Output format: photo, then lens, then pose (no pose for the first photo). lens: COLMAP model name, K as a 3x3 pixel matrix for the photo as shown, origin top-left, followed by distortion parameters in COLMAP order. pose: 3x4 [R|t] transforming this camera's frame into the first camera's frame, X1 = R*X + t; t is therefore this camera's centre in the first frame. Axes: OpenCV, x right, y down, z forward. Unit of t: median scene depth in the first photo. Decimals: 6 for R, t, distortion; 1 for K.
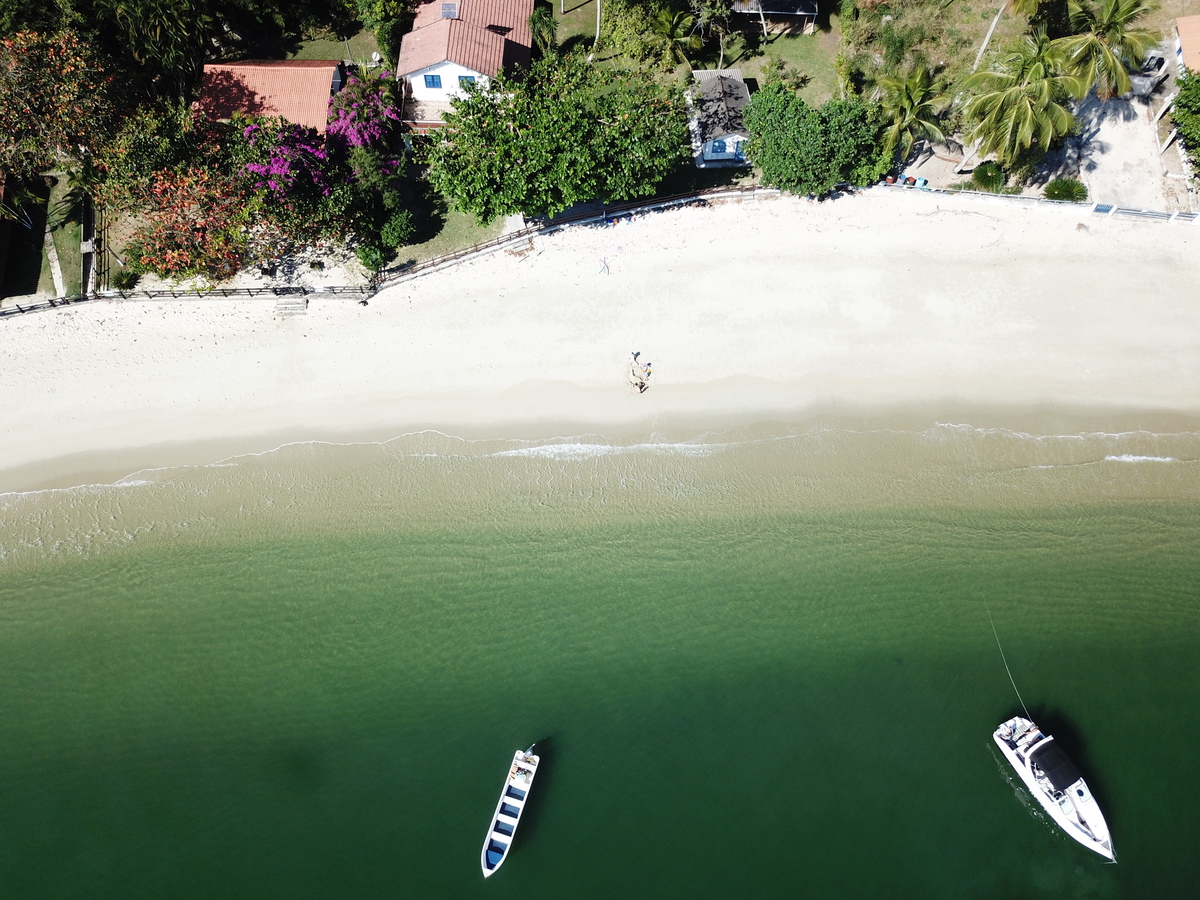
lens RADIAL K [[918.7, 0, 600.0], [0, 918.7, 450.0], [0, 0, 1]] dist [0.001537, -0.002414]
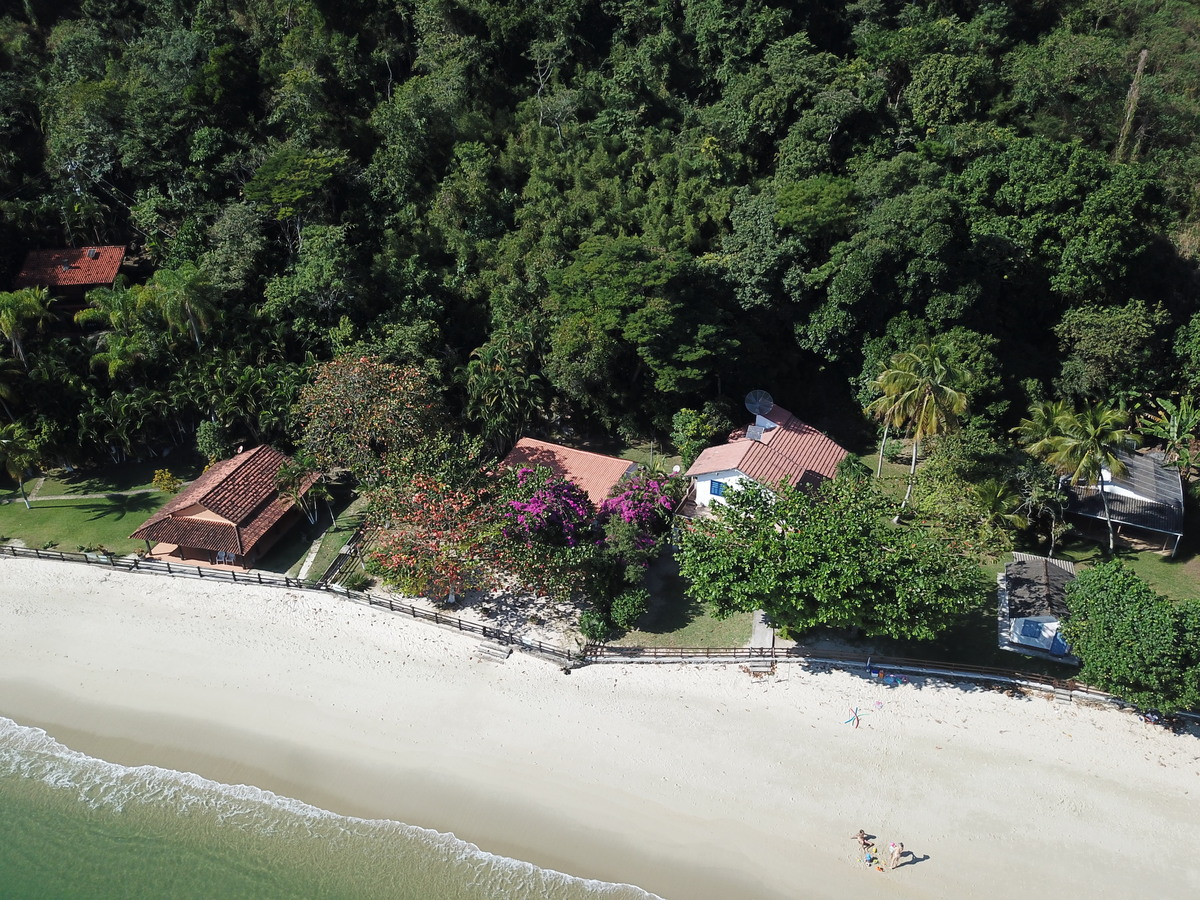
lens RADIAL K [[918.7, 0, 600.0], [0, 918.7, 450.0], [0, 0, 1]] dist [0.001537, -0.002414]
pose [[0.906391, 0.179323, -0.382490, 0.072221], [-0.357909, 0.806954, -0.469816, 0.072014], [0.224403, 0.562734, 0.795597, 0.187463]]
